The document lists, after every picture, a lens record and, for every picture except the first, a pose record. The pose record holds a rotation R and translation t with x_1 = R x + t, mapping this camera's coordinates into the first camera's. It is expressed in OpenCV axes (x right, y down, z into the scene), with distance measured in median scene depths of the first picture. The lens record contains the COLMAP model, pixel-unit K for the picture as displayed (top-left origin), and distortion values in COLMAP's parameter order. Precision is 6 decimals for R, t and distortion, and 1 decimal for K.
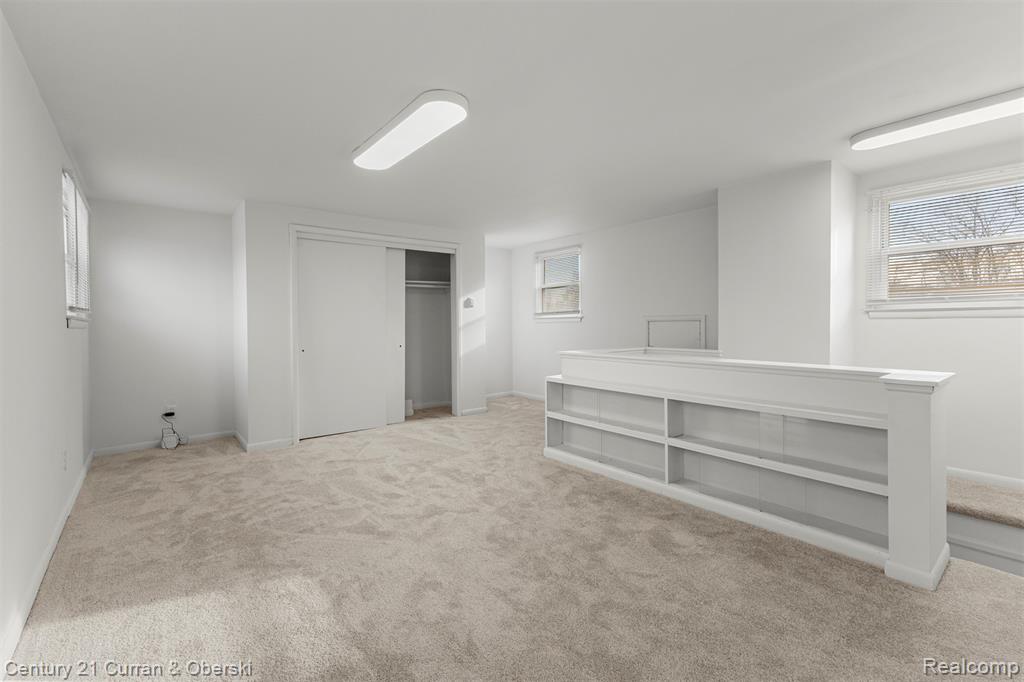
lens RADIAL K [[442.6, 0, 512.7], [0, 442.6, 333.6], [0, 0, 1]] dist [0.010777, -0.001723]
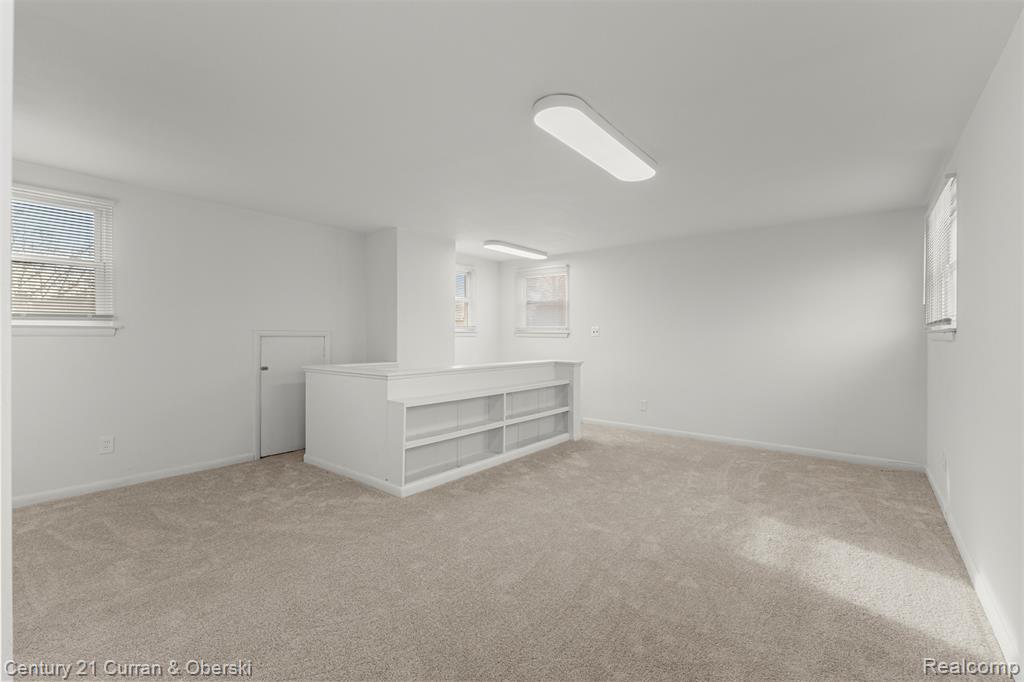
lens RADIAL K [[442.6, 0, 512.6], [0, 442.6, 338.9], [0, 0, 1]] dist [0.010777, -0.001723]
pose [[-0.211765, 0.007232, 0.977294, -0.874919], [0.018215, 0.999828, -0.003451, -0.017442], [-0.977151, 0.017071, -0.211861, 1.072584]]
